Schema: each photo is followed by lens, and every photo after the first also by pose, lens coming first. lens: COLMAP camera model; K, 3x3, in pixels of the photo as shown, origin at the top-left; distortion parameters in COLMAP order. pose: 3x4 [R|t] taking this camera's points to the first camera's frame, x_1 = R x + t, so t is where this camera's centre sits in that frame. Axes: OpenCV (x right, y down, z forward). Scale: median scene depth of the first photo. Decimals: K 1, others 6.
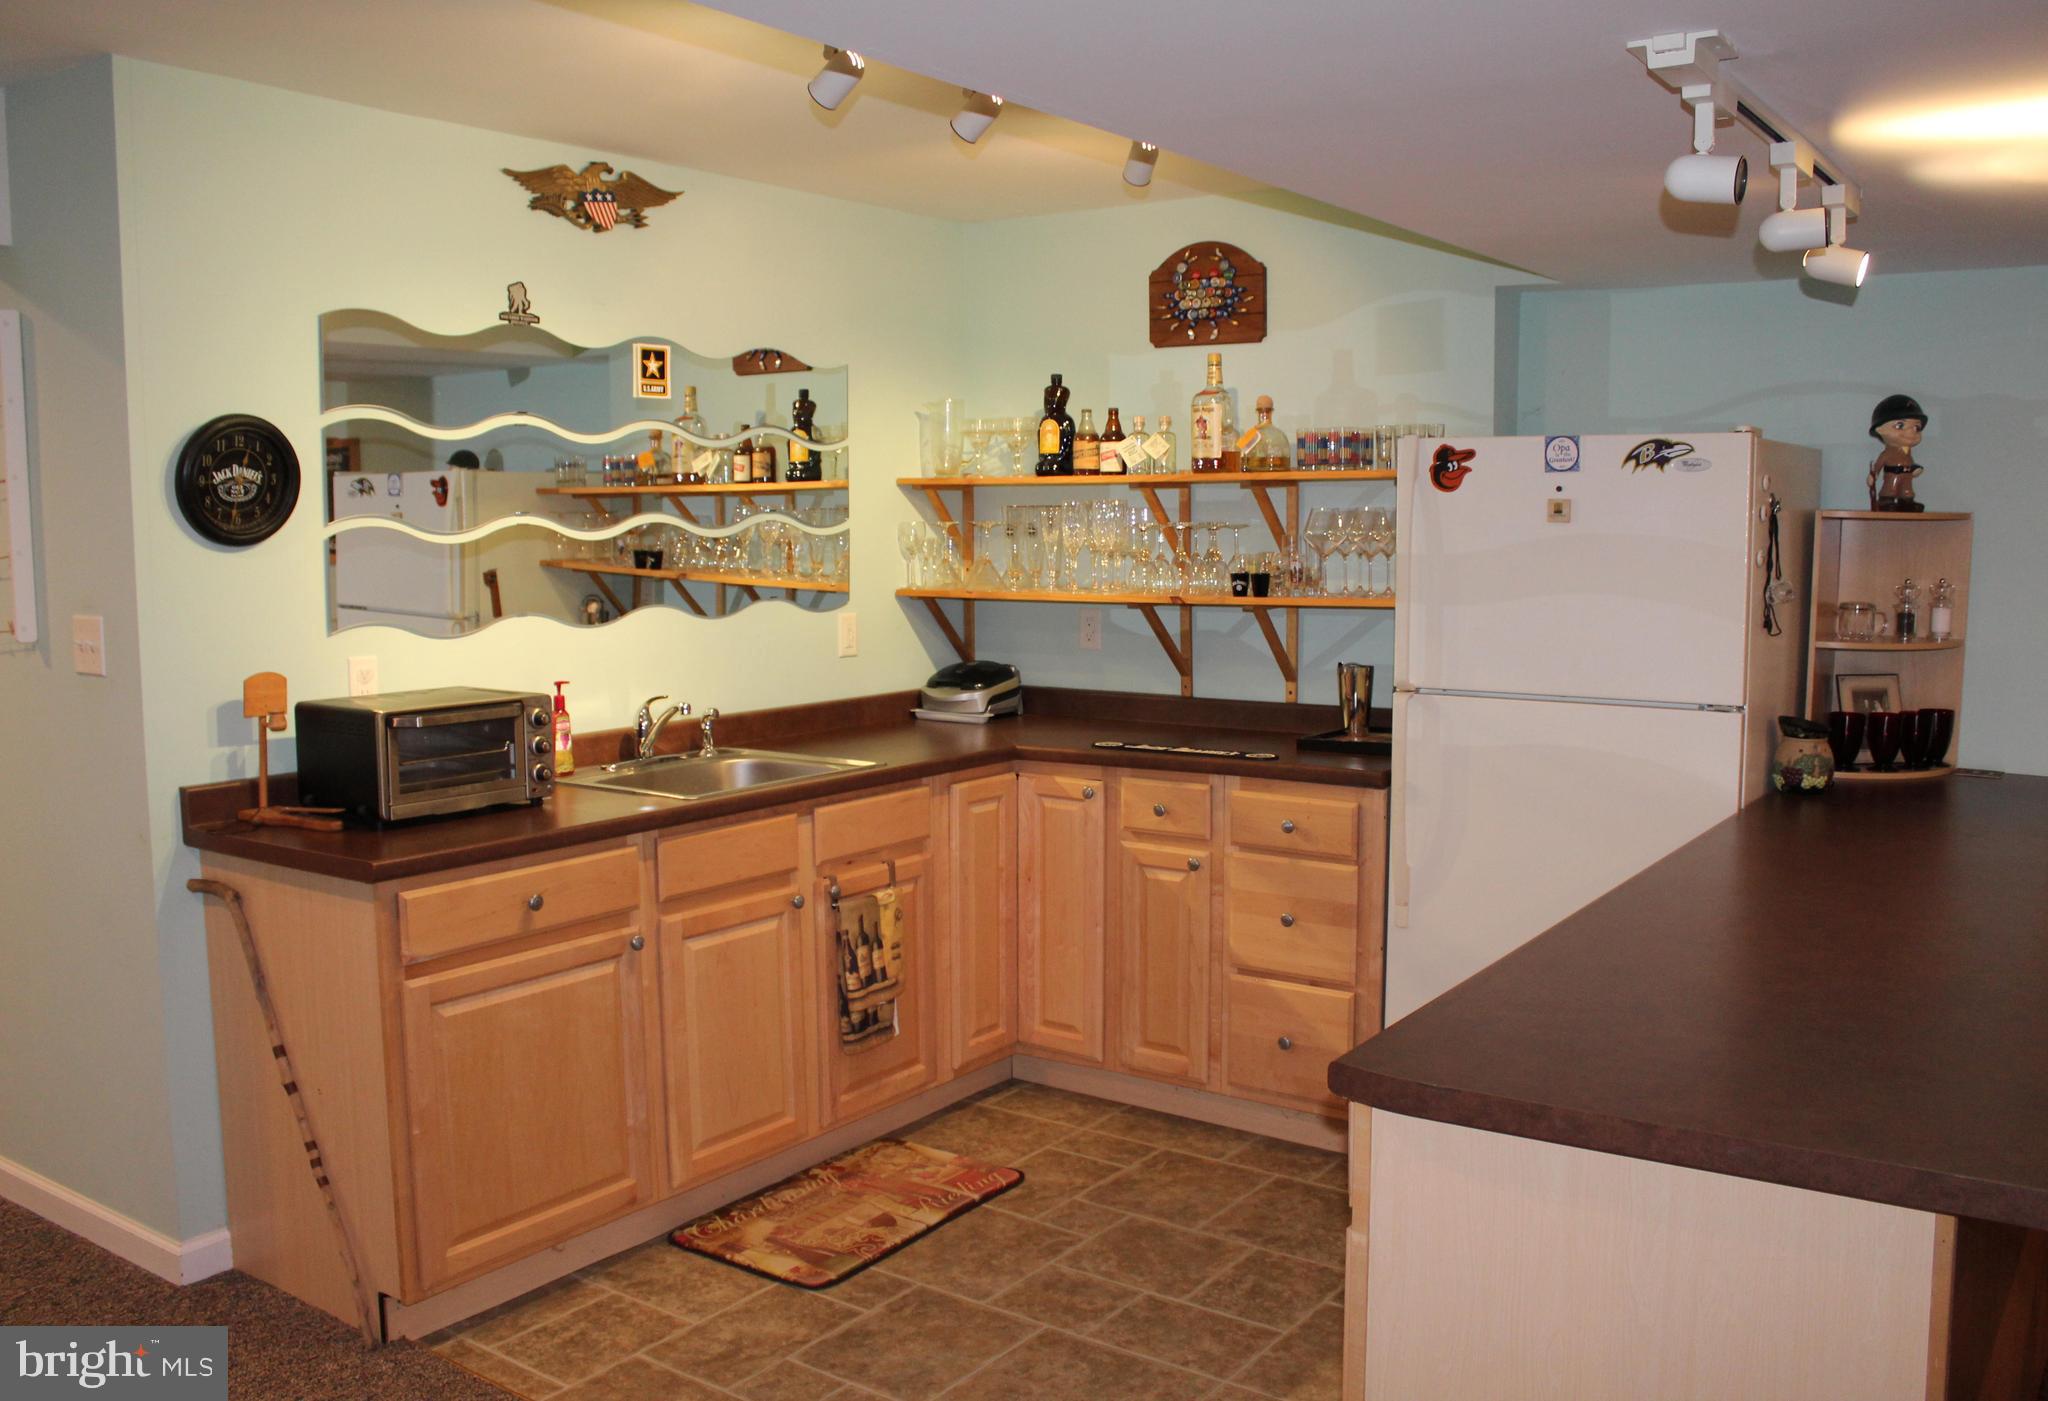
lens RADIAL K [[1760.6, 0, 1024.0], [0, 1760.6, 700.5], [0, 0, 1]] dist [-0.155034, 0.127469]
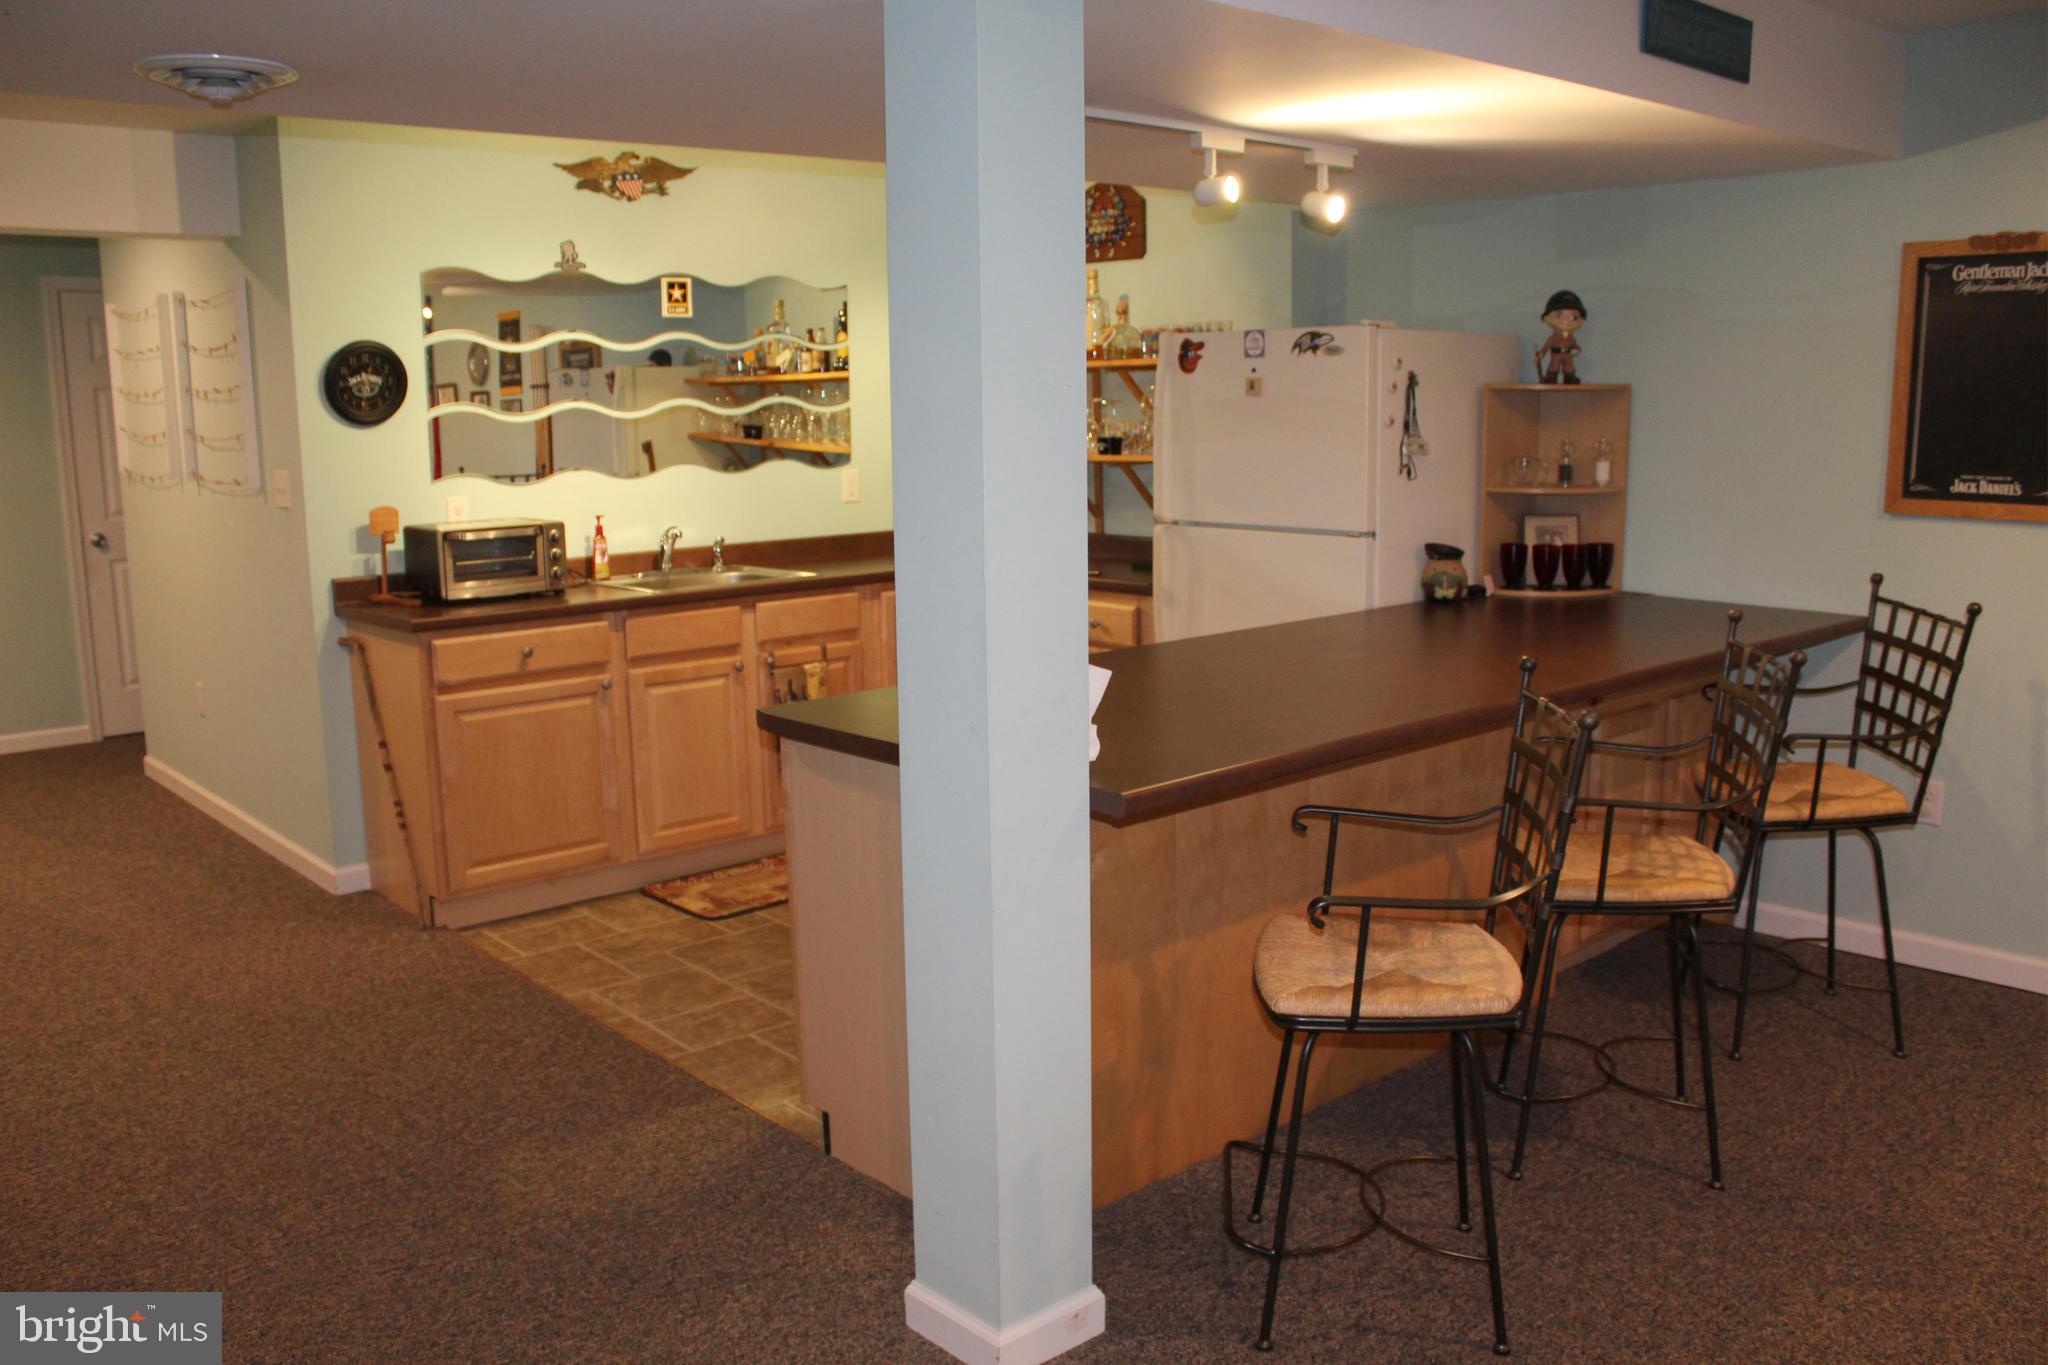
lens RADIAL K [[1677.1, 0, 997.2], [0, 1677.1, 684.1], [0, 0, 1]] dist [-0.167364, 0.150407]
pose [[0.971096, 0.027993, -0.237043, 0.416025], [-0.012009, 0.997572, 0.068607, 0.032722], [0.238387, -0.063777, 0.969074, -0.293591]]
